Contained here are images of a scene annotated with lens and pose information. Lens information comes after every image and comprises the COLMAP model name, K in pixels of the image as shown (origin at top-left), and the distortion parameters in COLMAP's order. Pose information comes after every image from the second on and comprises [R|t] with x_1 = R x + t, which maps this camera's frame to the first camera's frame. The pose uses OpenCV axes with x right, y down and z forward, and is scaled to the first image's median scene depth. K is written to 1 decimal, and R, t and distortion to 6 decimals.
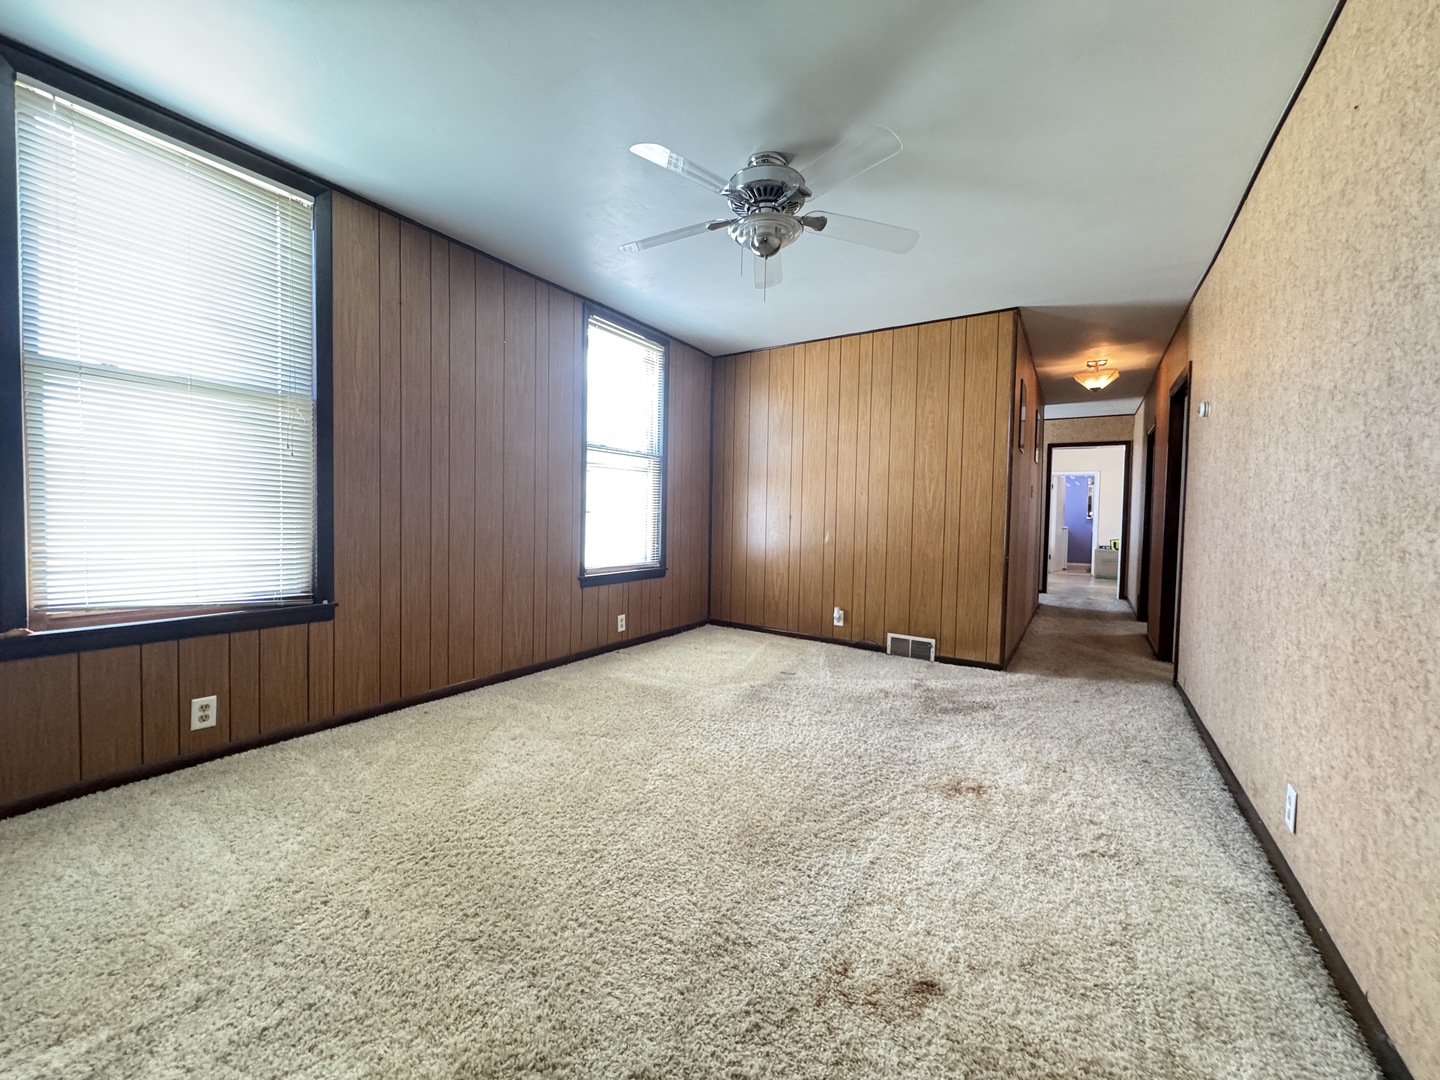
lens RADIAL K [[579.8, 0, 719.0], [0, 579.8, 536.3], [0, 0, 1]] dist [-0.004240, 0.000125]
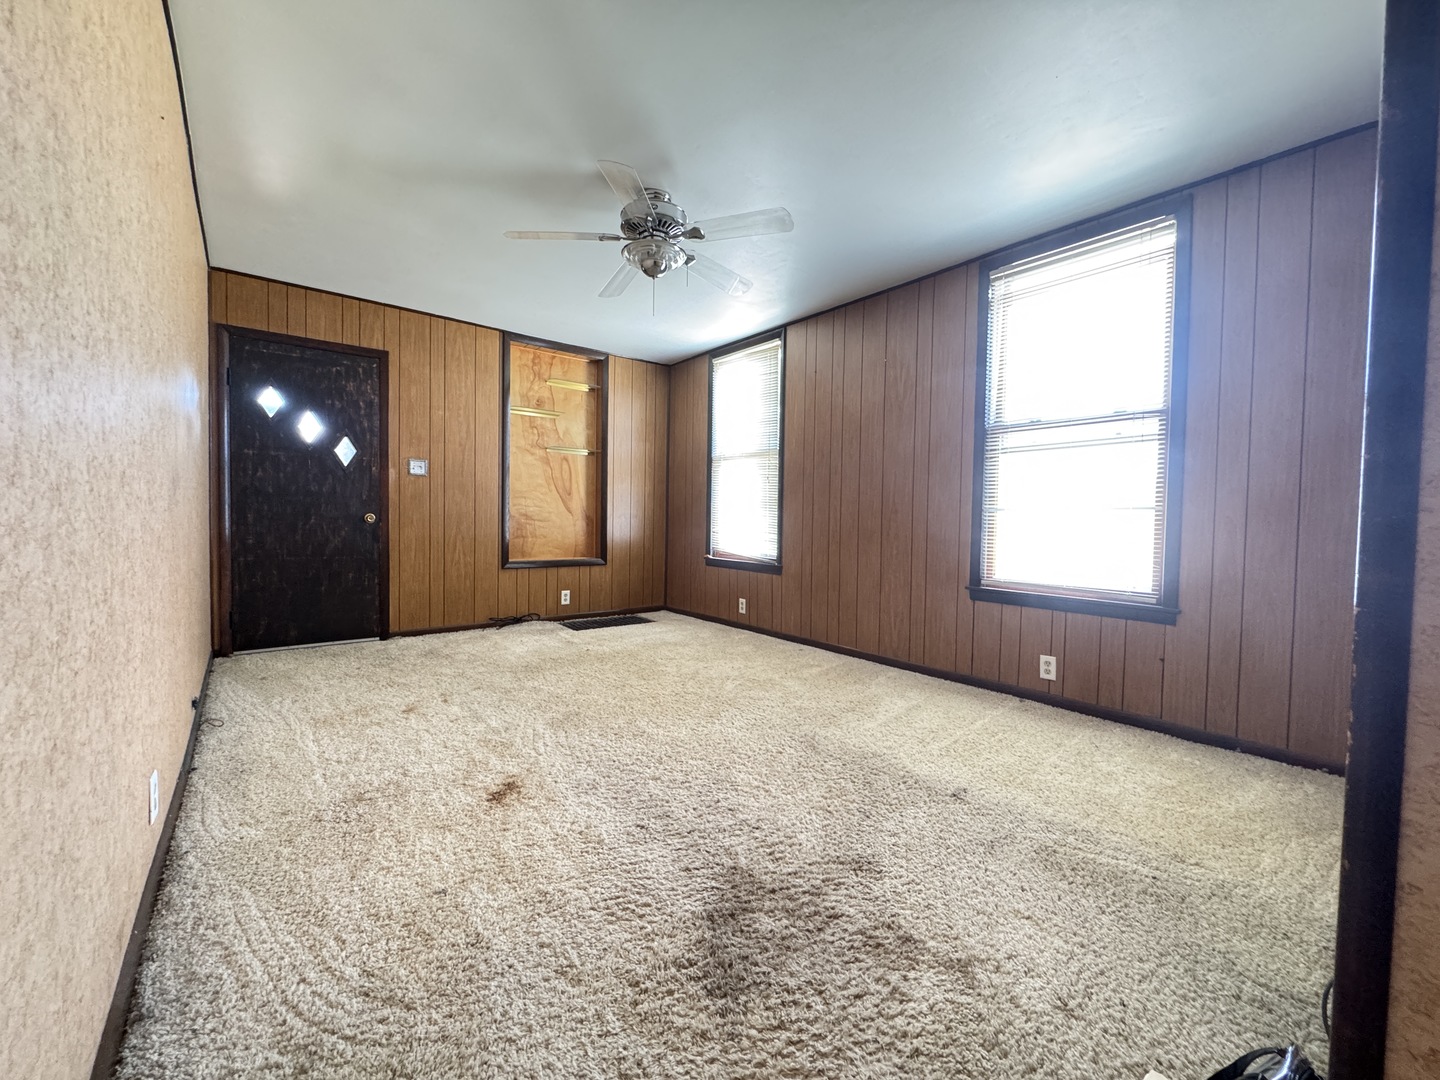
lens RADIAL K [[579.8, 0, 719.1], [0, 579.8, 536.6], [0, 0, 1]] dist [-0.004240, 0.000125]
pose [[-0.320362, 0.005634, -0.947278, 0.772237], [-0.060803, 0.997798, 0.026497, -0.003379], [0.945342, 0.066086, -0.319314, 1.036613]]
